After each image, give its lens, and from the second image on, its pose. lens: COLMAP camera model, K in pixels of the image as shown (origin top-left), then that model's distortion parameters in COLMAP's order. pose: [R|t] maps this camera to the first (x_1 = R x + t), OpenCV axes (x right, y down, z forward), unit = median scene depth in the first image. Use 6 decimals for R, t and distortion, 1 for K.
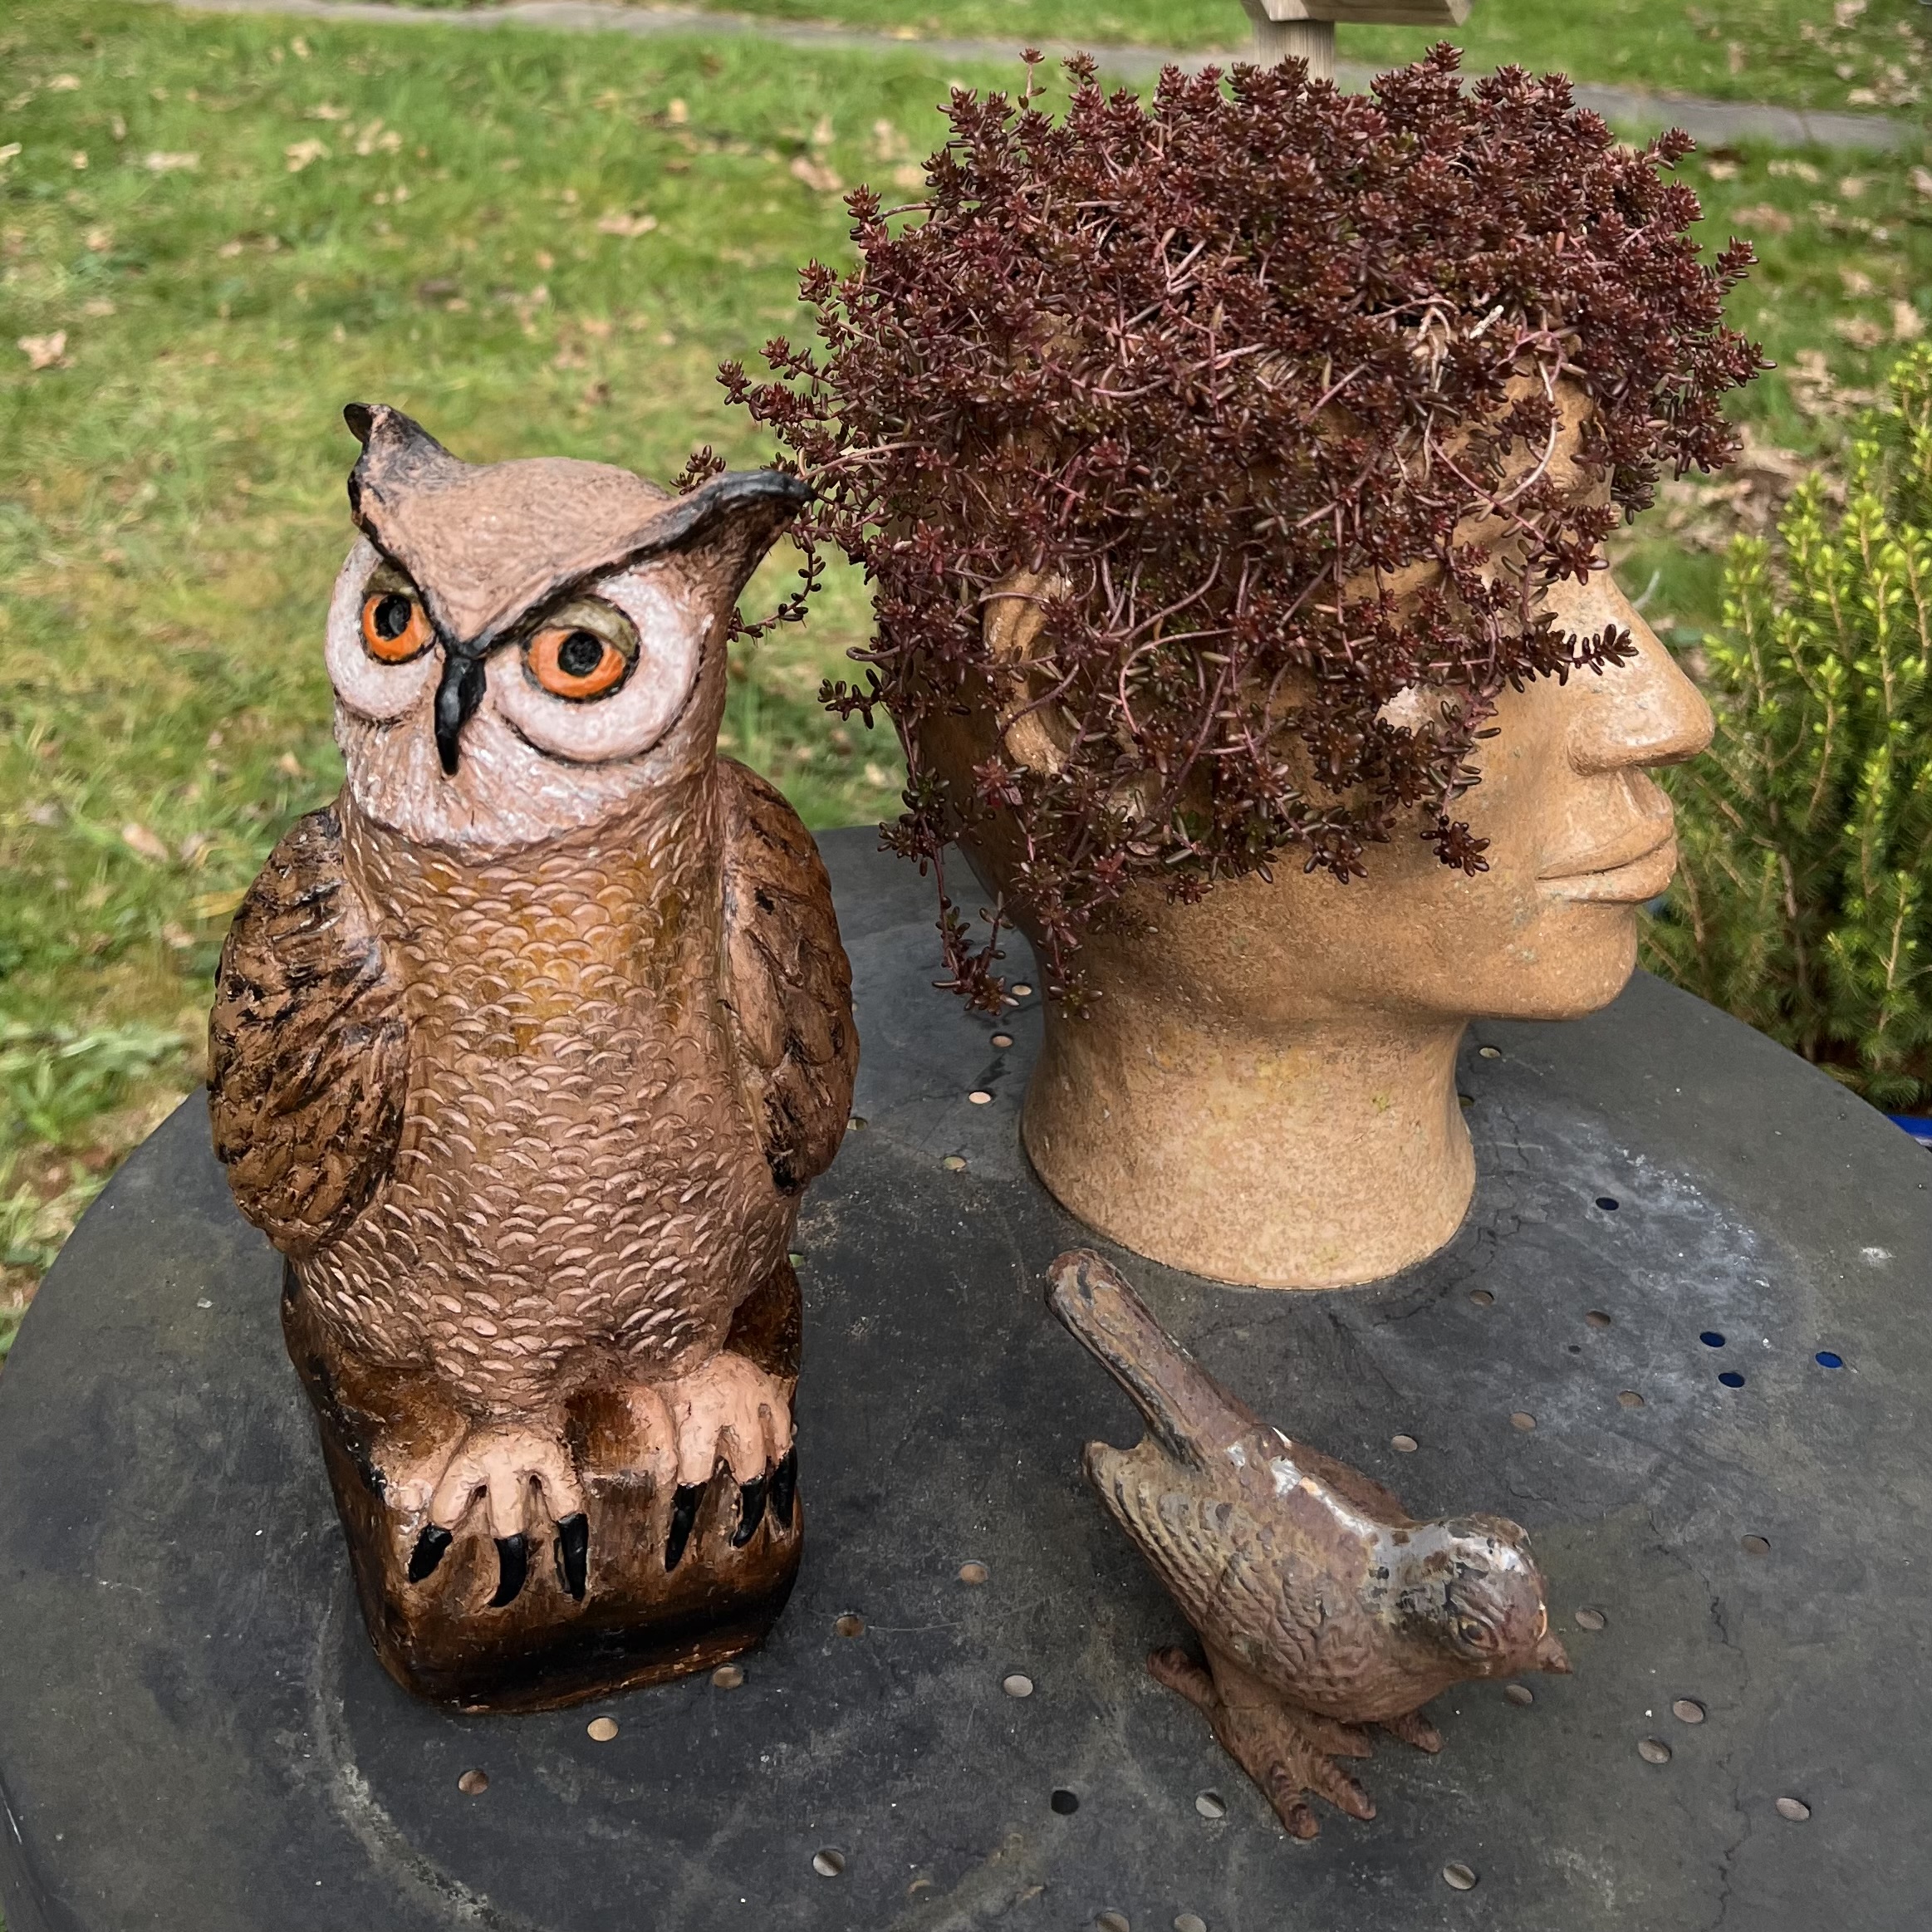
lens RADIAL K [[4625.9, 0, 964.1], [0, 4625.9, 965.7], [0, 0, 1]] dist [-0.013740, 0.000000]
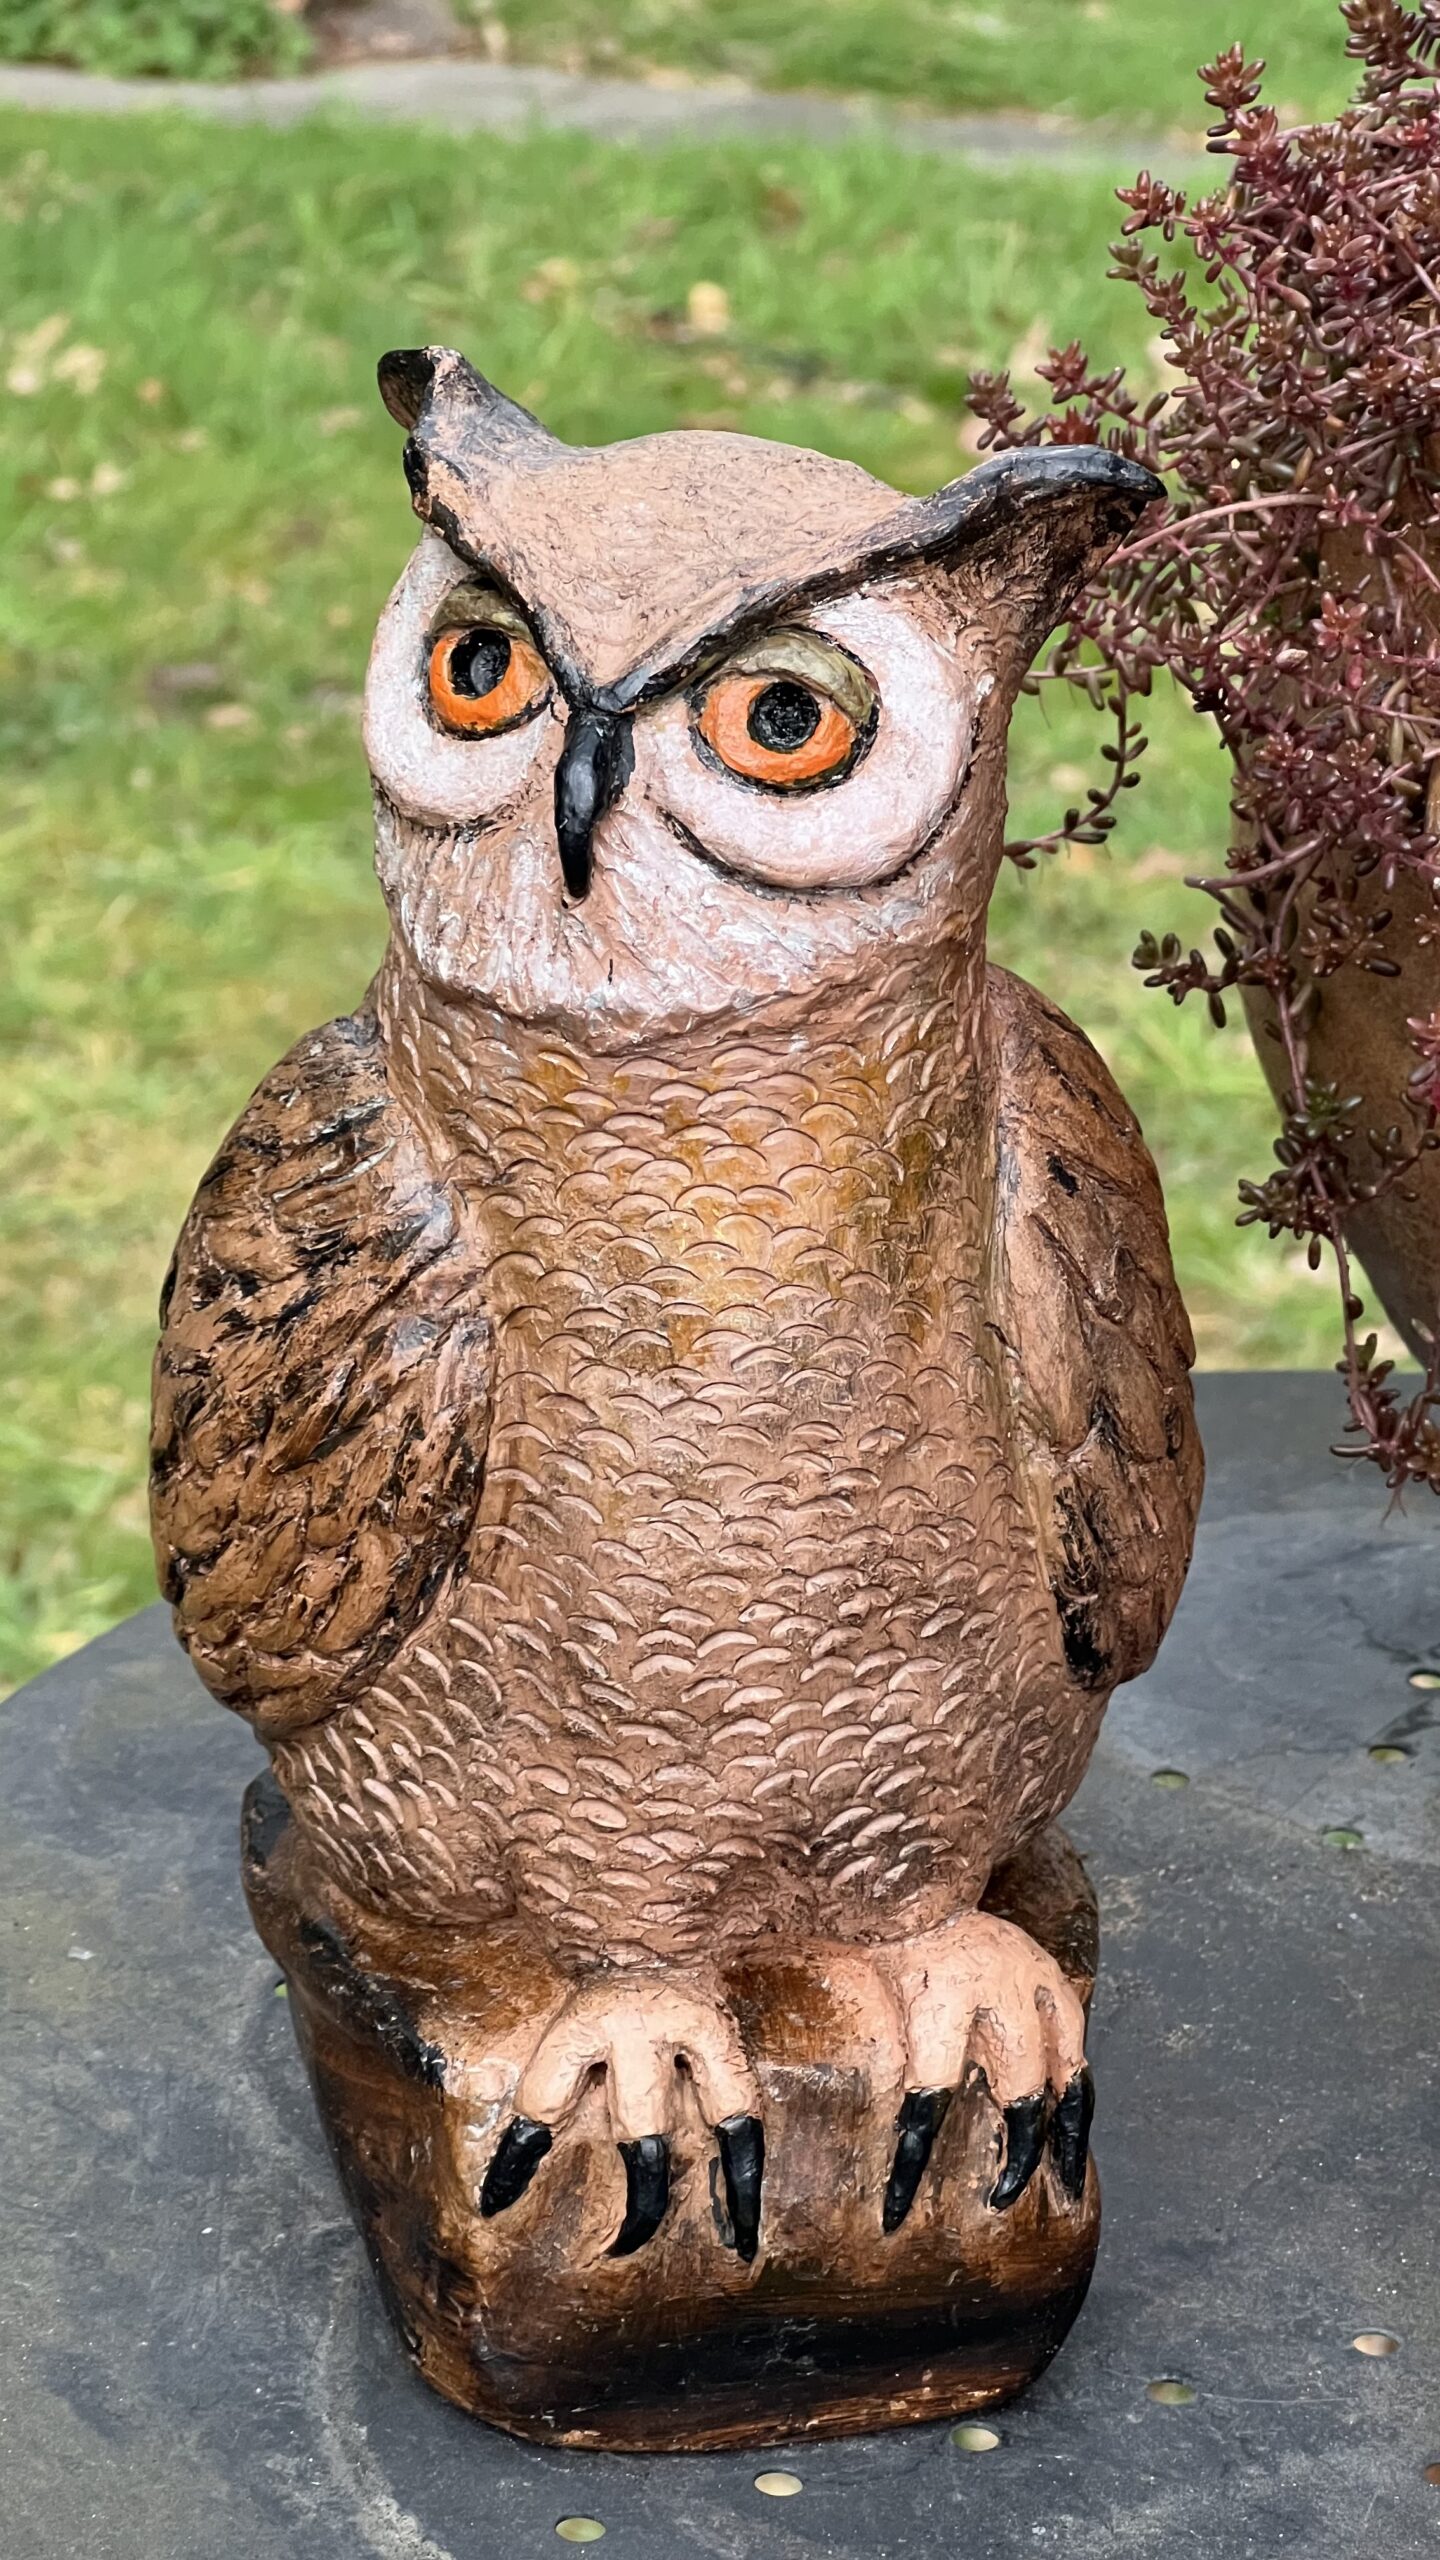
lens RADIAL K [[6035.7, 0, 722.6], [0, 6035.7, 1279.8], [0, 0, 1]] dist [0.013610, 0.000000]
pose [[0.992903, 0.026021, -0.116045, 0.004827], [-0.015071, 0.995434, 0.094256, -0.072738], [0.117968, -0.091838, 0.988761, 0.205867]]
